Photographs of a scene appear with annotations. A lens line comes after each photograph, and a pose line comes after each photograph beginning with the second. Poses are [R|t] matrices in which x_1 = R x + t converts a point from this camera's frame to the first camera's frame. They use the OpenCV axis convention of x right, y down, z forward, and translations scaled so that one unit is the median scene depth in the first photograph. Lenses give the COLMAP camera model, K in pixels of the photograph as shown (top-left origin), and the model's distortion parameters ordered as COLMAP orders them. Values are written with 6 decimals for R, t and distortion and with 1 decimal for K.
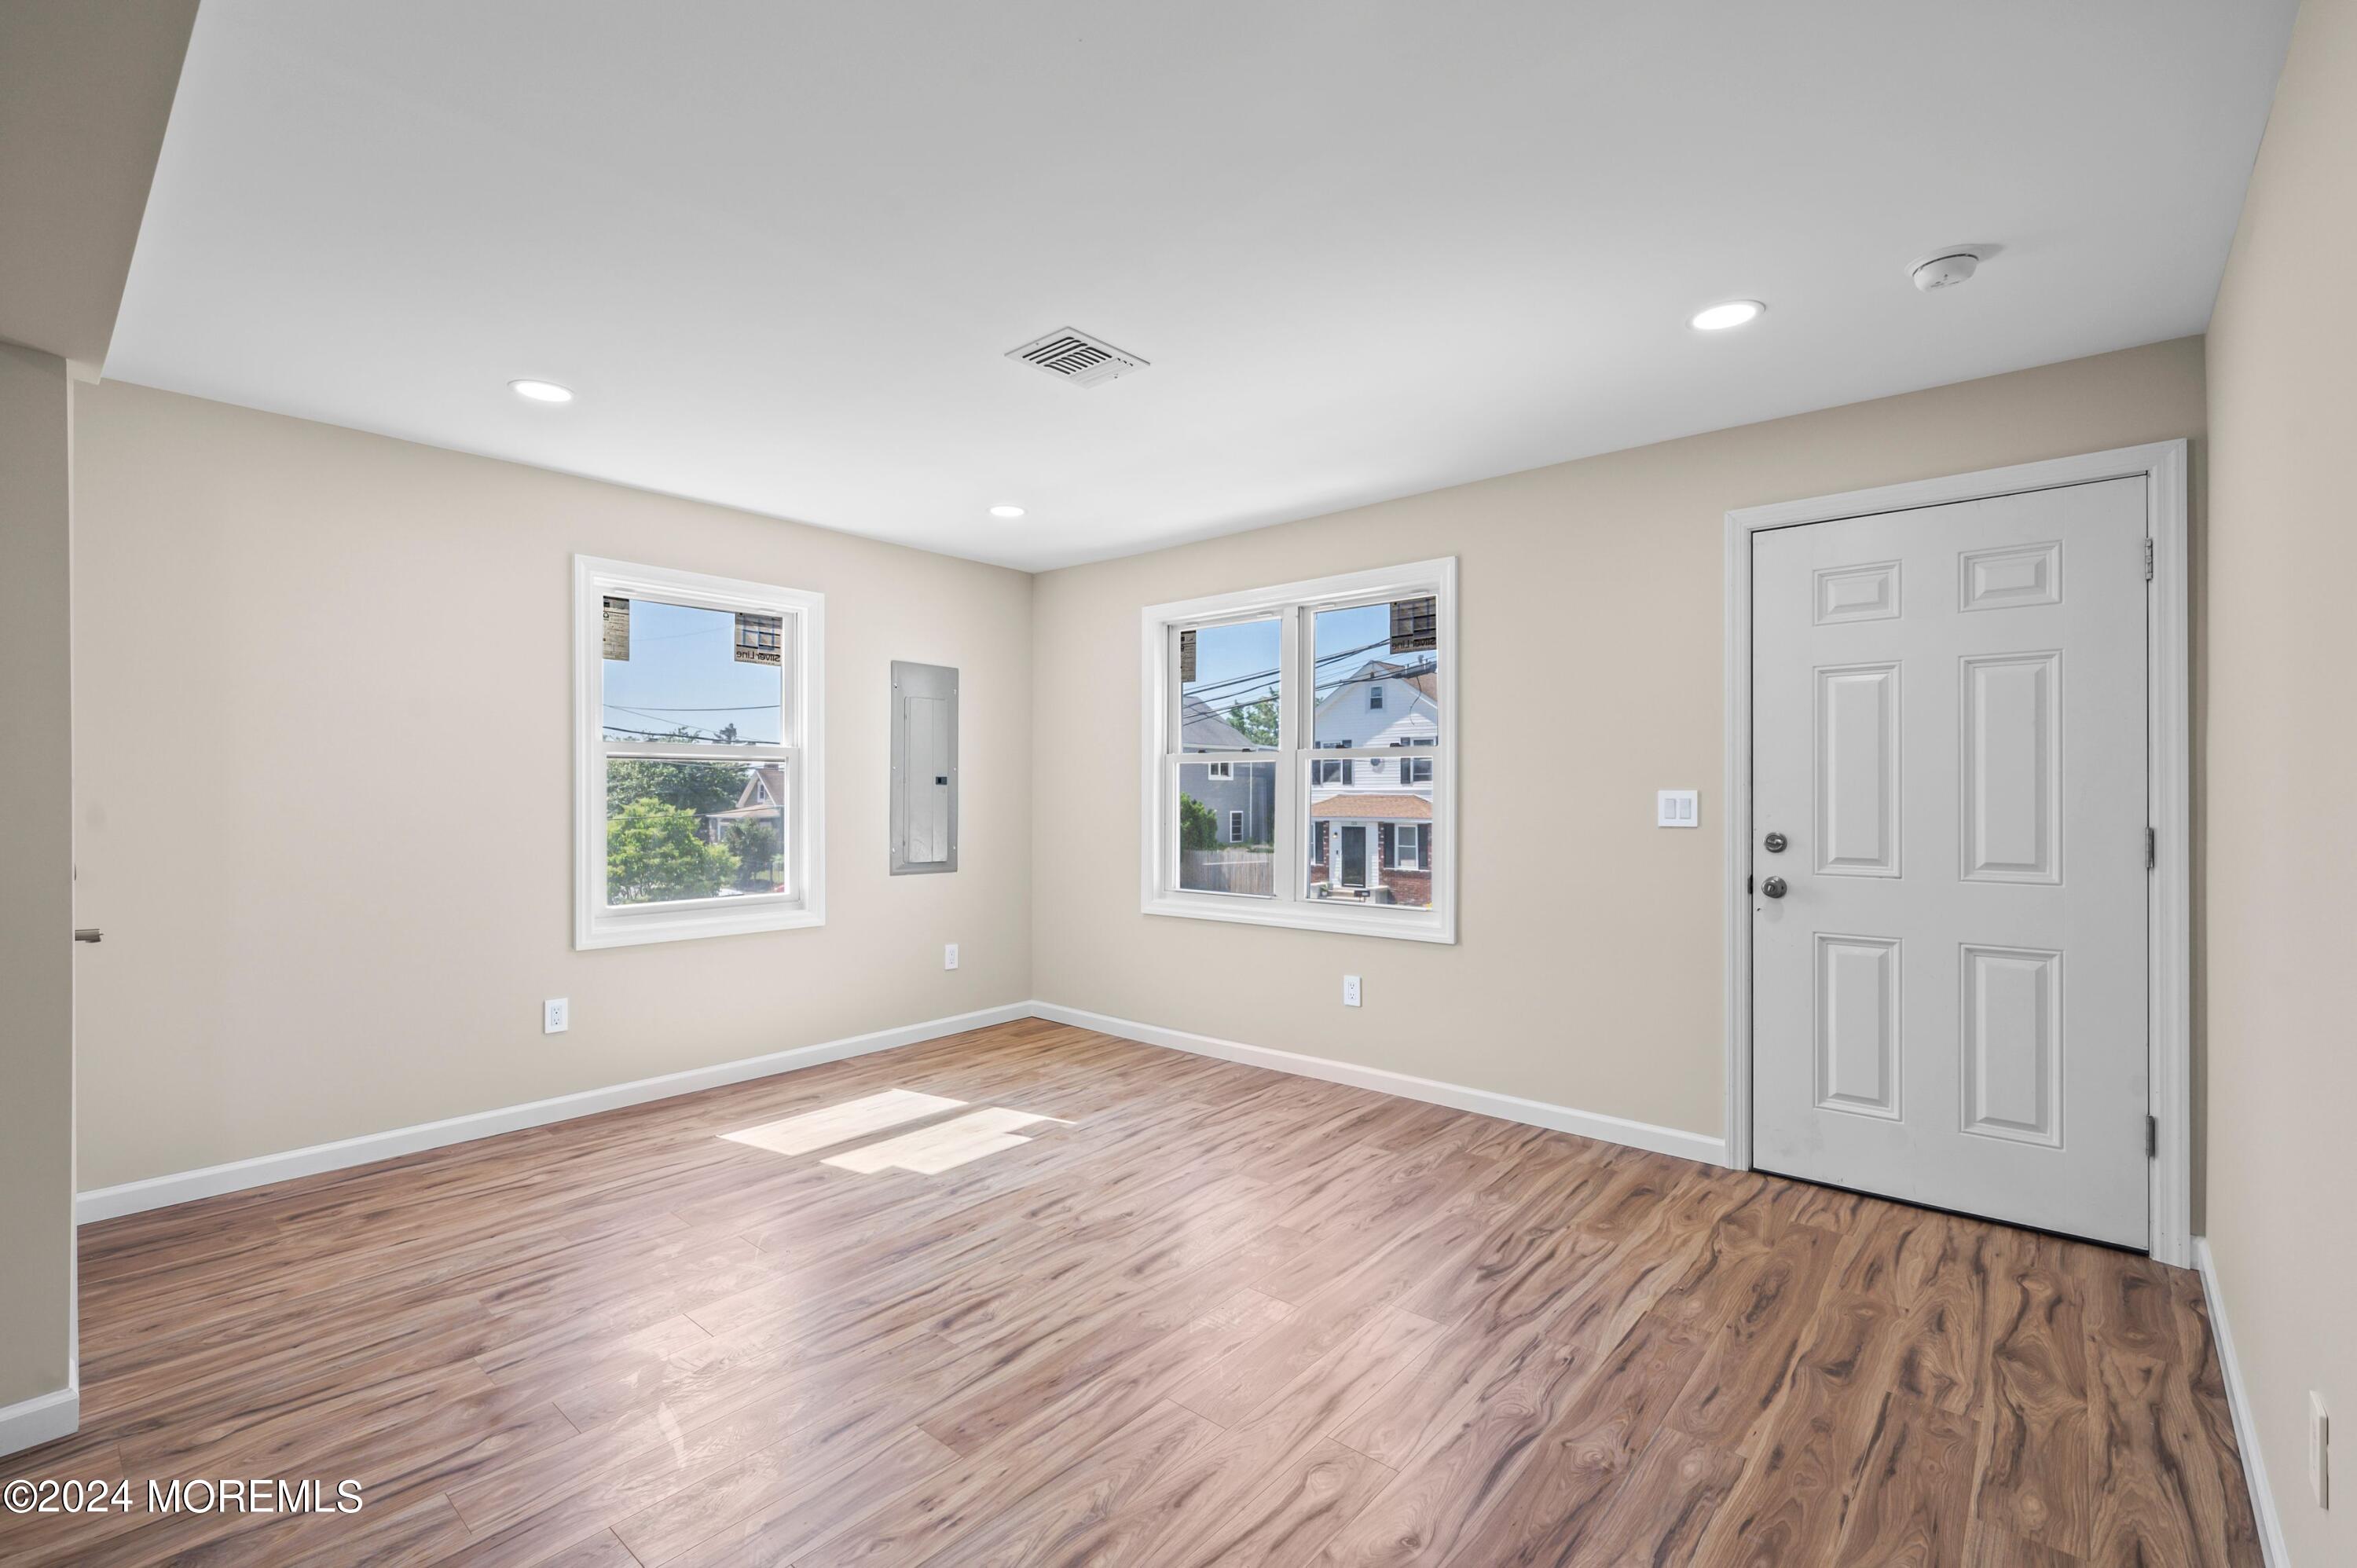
lens RADIAL K [[1029.2, 0, 1172.3], [0, 1029.2, 795.9], [0, 0, 1]] dist [-0.001452, -0.000026]
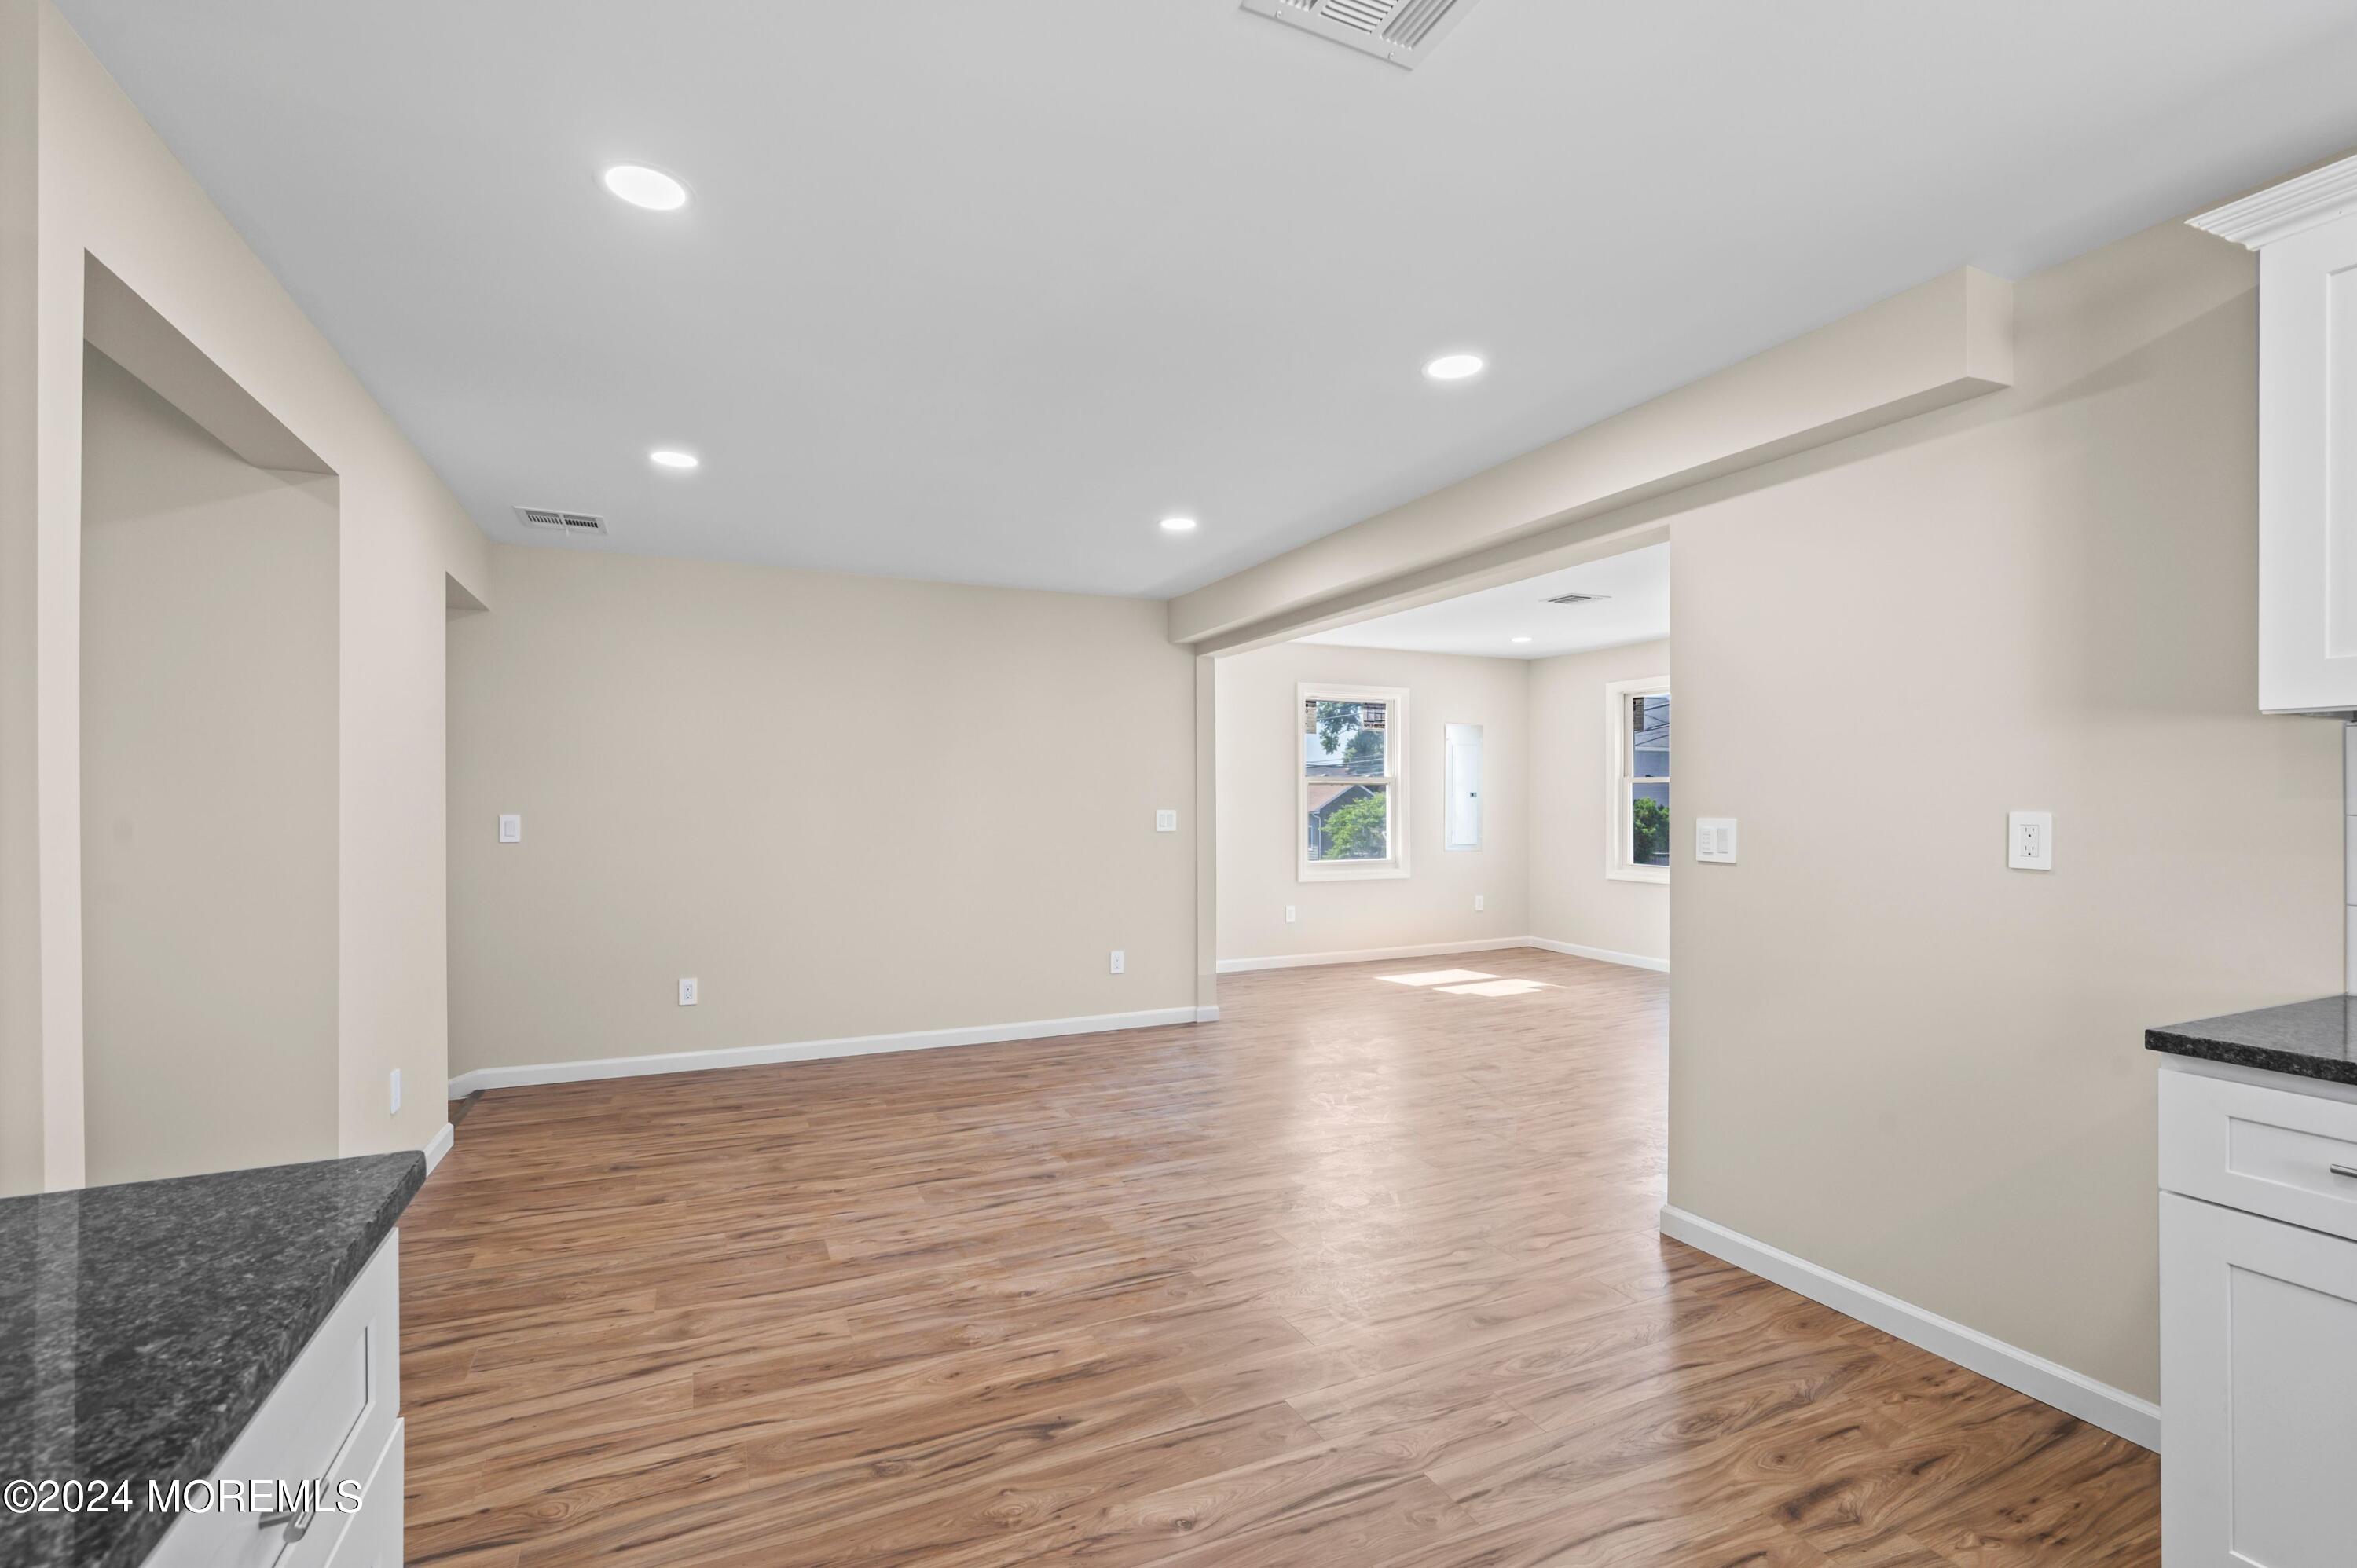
lens RADIAL K [[1029.2, 0, 1172.3], [0, 1029.2, 795.9], [0, 0, 1]] dist [-0.001452, -0.000026]
pose [[0.911345, -0.002186, -0.411637, 0.019855], [-0.000290, 0.999982, -0.005954, -0.004913], [0.411642, 0.005546, 0.911329, -1.050288]]
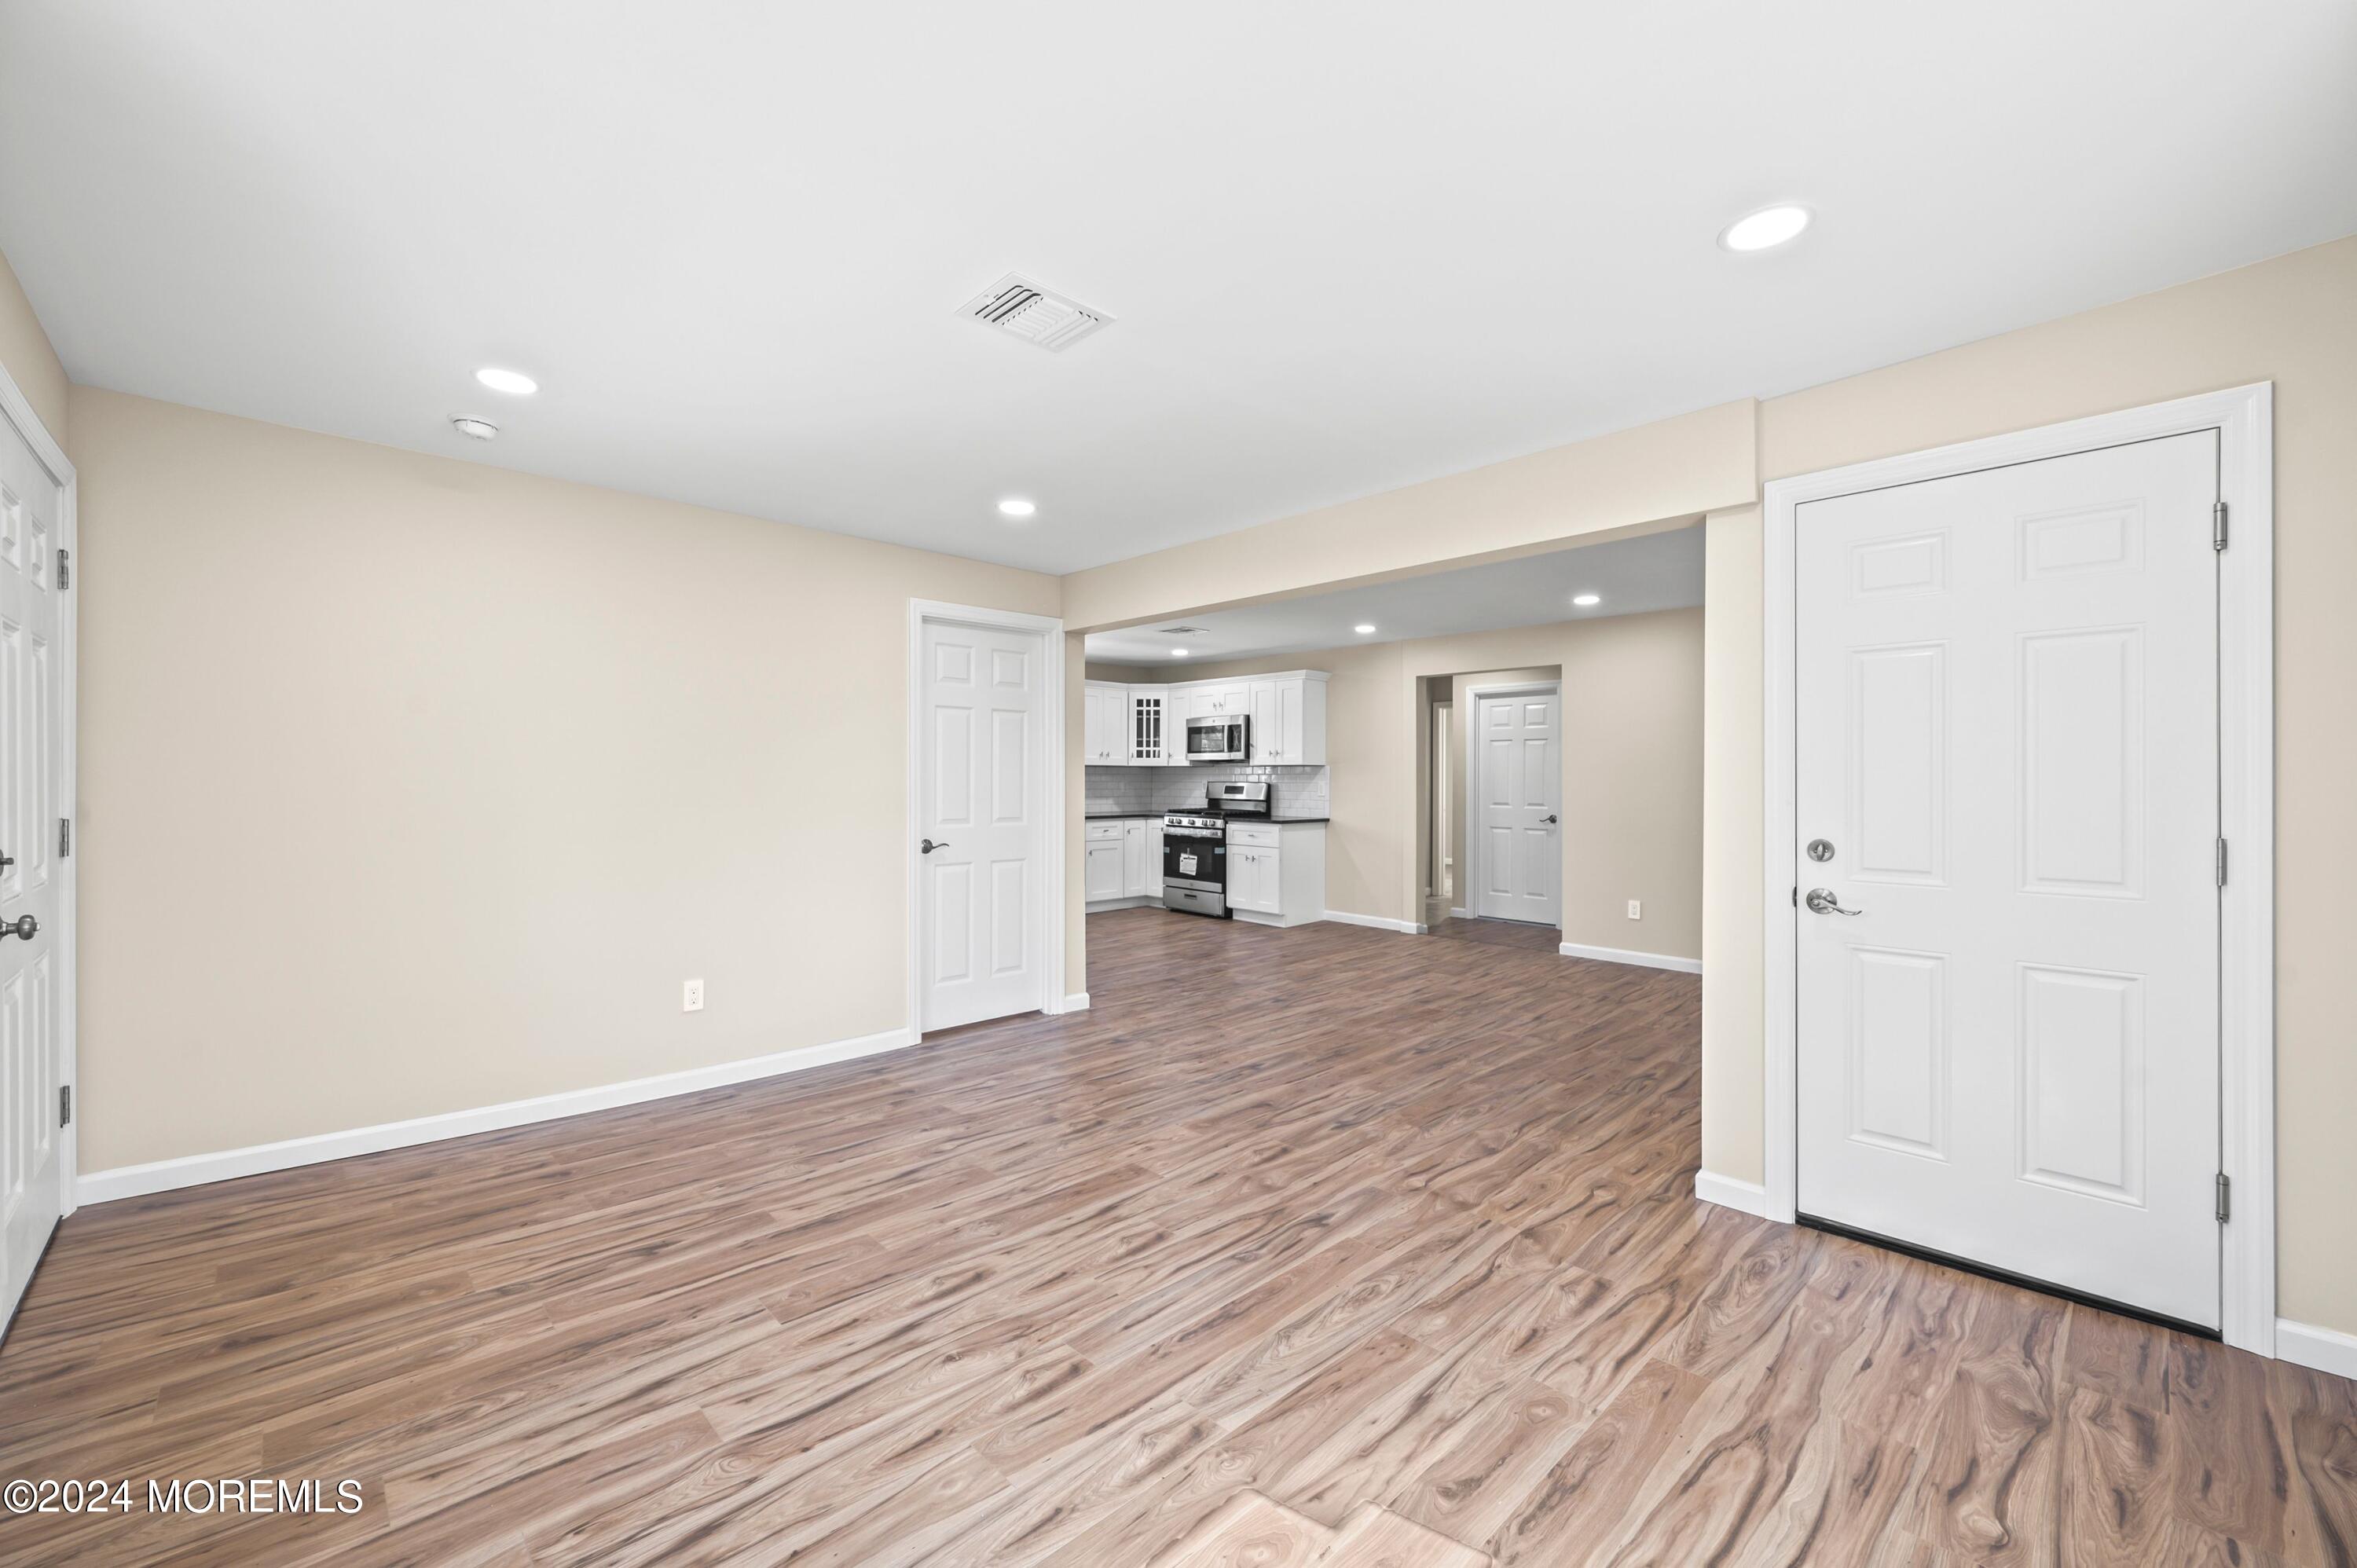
lens RADIAL K [[941.3, 0, 1178.5], [0, 941.3, 784.0], [0, 0, 1]] dist [-0.000827, -0.000139]
pose [[-0.996724, -0.002899, 0.080820, -0.234963], [-0.002194, 0.999959, 0.008813, -0.015082], [-0.080843, 0.008607, -0.996690, 1.495414]]
